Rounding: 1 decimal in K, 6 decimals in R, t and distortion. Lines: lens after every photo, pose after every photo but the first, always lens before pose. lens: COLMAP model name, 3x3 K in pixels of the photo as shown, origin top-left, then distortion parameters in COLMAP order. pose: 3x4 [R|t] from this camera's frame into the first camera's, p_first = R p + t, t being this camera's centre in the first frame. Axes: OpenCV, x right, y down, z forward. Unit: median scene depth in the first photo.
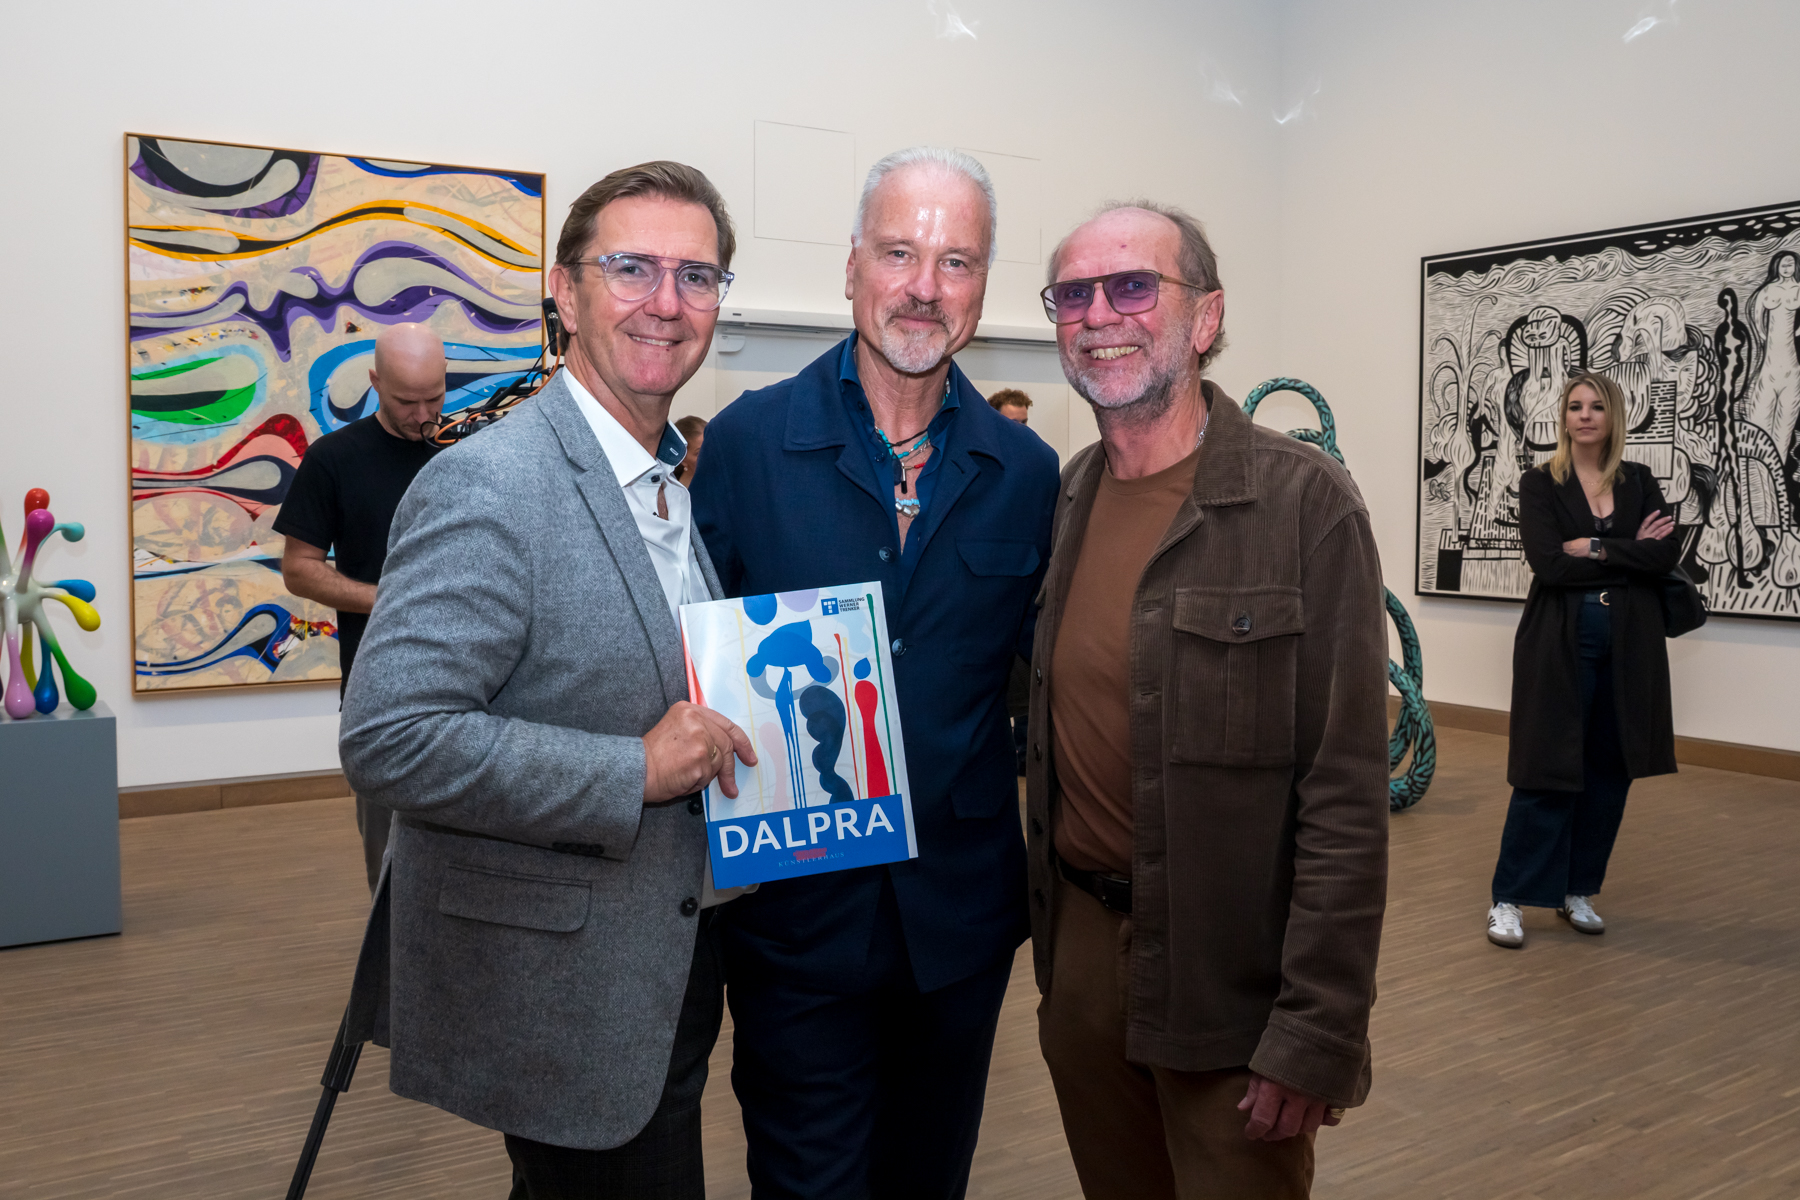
lens RADIAL K [[1631.9, 0, 888.3], [0, 1631.9, 579.5], [0, 0, 1]] dist [-0.061341, 0.000000]
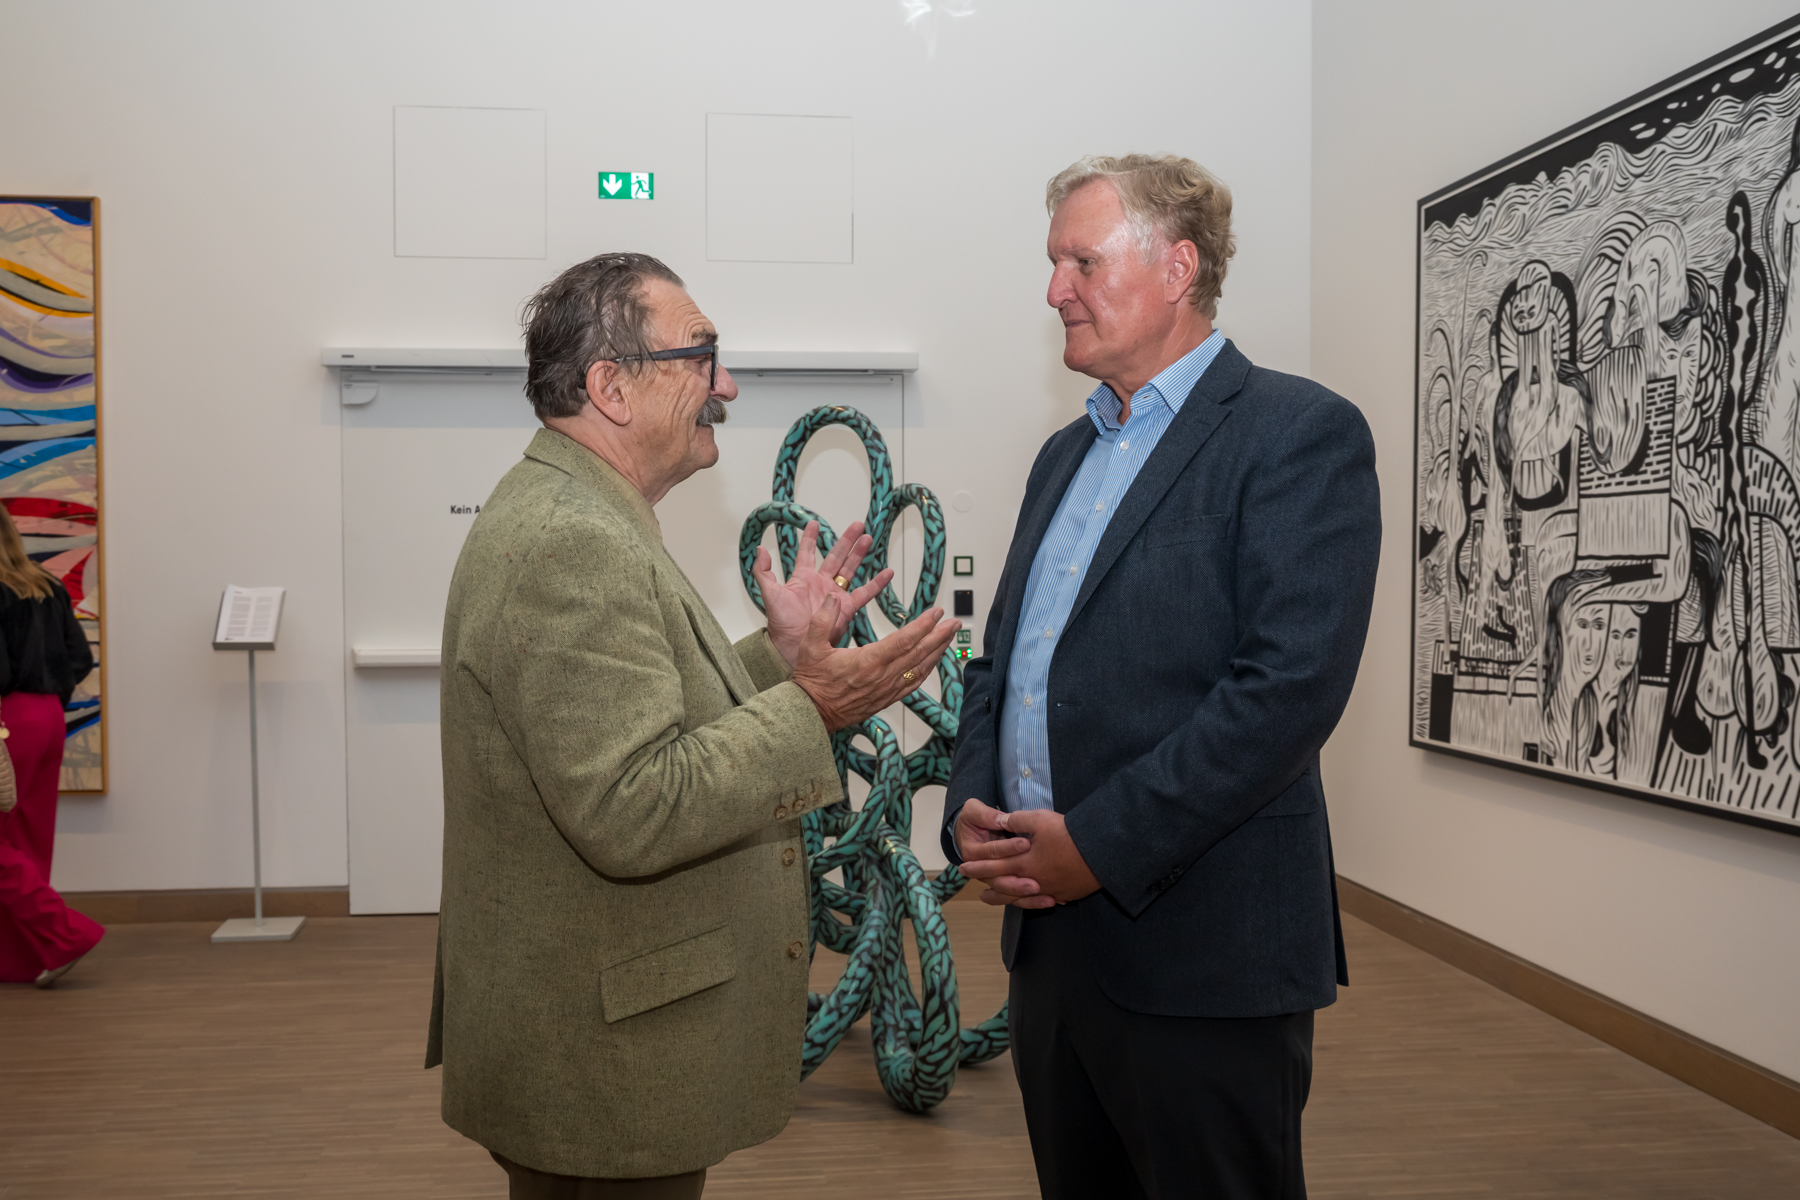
lens RADIAL K [[1772.7, 0, 903.8], [0, 1772.7, 641.8], [0, 0, 1]] dist [0.001999, 0.000000]
pose [[0.894243, 0.016884, -0.447263, 0.575174], [-0.022250, 0.999730, -0.006748, -0.026760], [0.447029, 0.015986, 0.894377, 0.385376]]
